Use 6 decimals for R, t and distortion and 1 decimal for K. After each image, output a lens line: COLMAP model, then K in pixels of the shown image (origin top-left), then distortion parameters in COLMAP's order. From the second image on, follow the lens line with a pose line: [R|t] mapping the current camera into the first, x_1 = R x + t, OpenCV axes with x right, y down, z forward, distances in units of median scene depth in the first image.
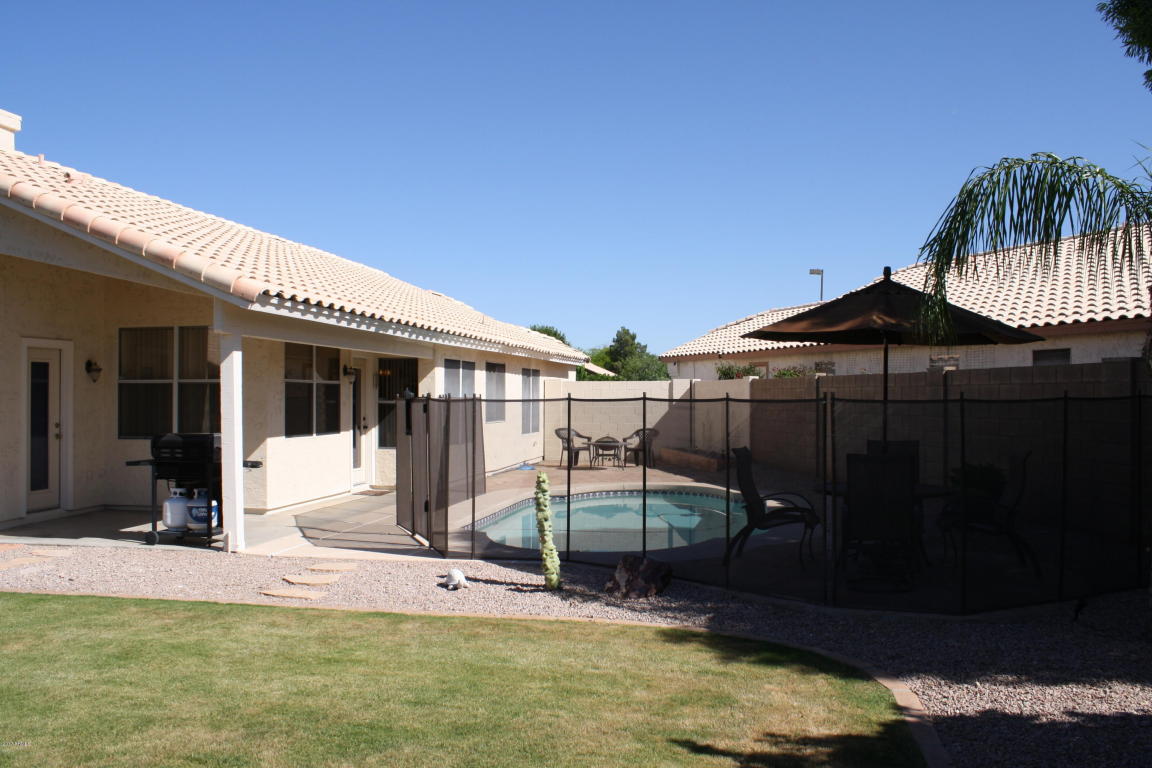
lens RADIAL K [[966.1, 0, 604.3], [0, 966.1, 386.9], [0, 0, 1]] dist [-0.160097, 0.131843]
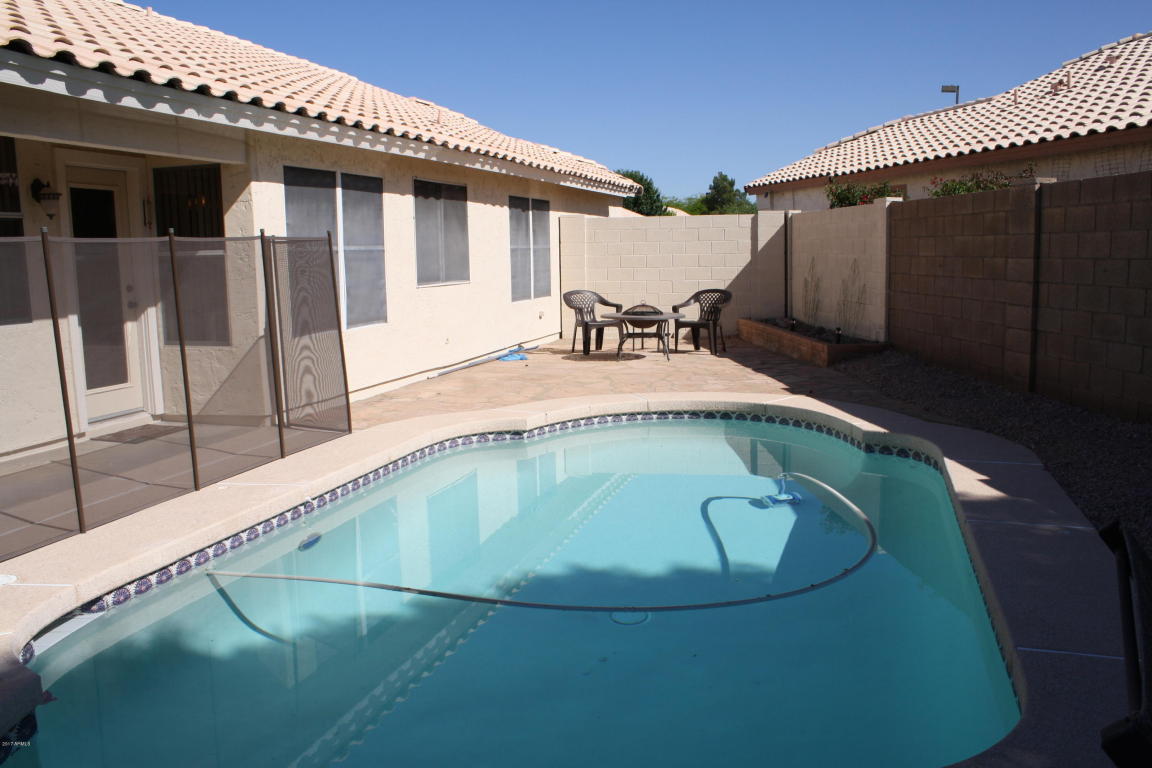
lens RADIAL K [[966.1, 0, 584.3], [0, 966.1, 388.8], [0, 0, 1]] dist [-0.160097, 0.131843]
pose [[0.991759, -0.001961, -0.128106, 0.041839], [0.021311, 0.988478, 0.149856, 0.011907], [0.126336, -0.151351, 0.980373, 0.380471]]
